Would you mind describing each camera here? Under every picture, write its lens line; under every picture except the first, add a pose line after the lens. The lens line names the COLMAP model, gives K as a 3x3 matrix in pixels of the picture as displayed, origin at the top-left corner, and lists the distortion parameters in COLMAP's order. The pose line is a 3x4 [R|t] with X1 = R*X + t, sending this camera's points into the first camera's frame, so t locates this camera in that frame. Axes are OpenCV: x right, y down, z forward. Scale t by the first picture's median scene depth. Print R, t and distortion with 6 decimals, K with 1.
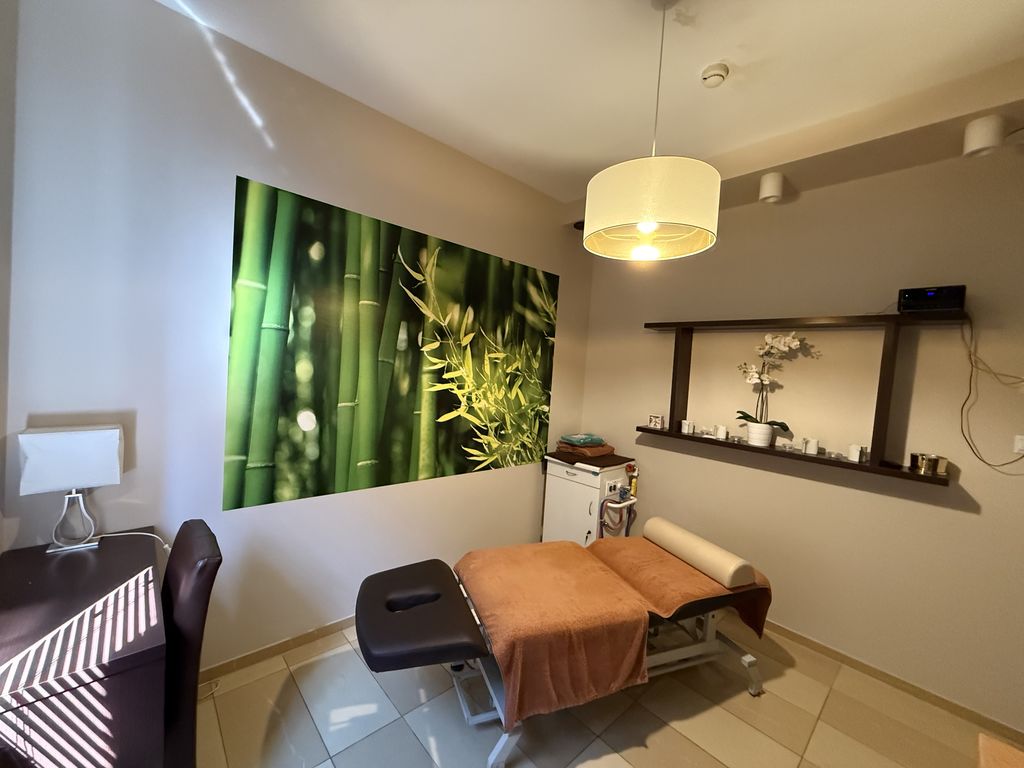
lens RADIAL K [[409.8, 0, 510.6], [0, 409.8, 382.6], [0, 0, 1]] dist [-0.000050, 0.000166]
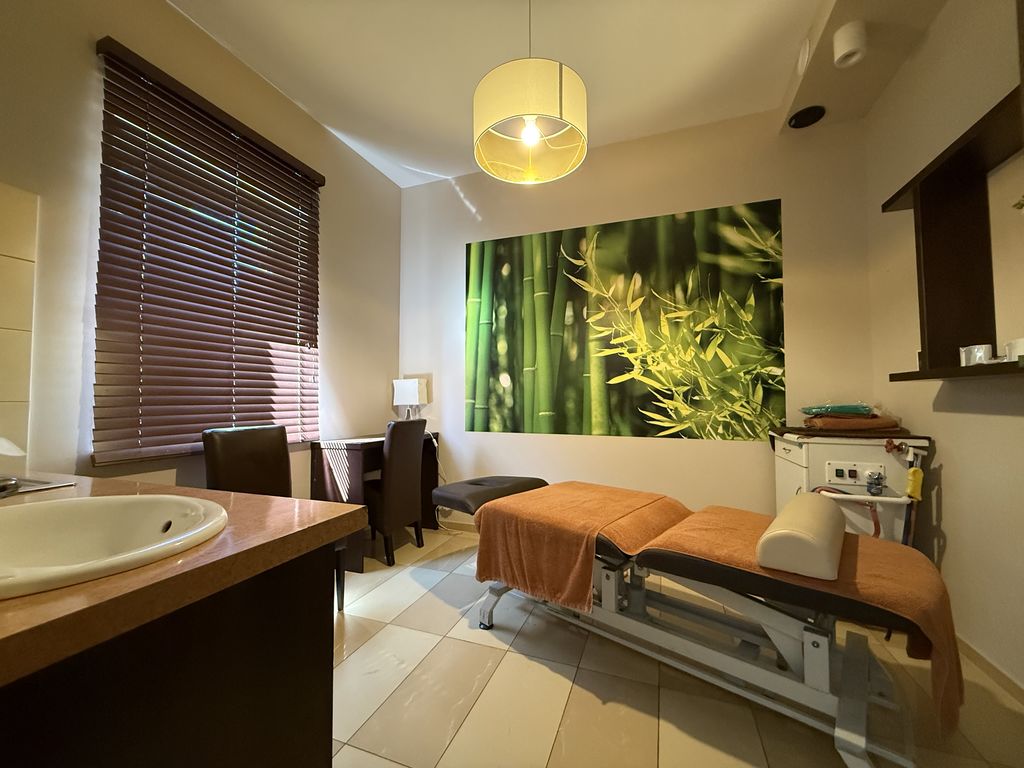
lens RADIAL K [[409.8, 0, 510.6], [0, 409.8, 382.6], [0, 0, 1]] dist [-0.000050, 0.000166]
pose [[0.451554, -0.100654, -0.886548, 0.678379], [-0.004445, 0.993350, -0.115044, 0.220463], [0.892233, 0.055889, 0.448104, 0.274794]]
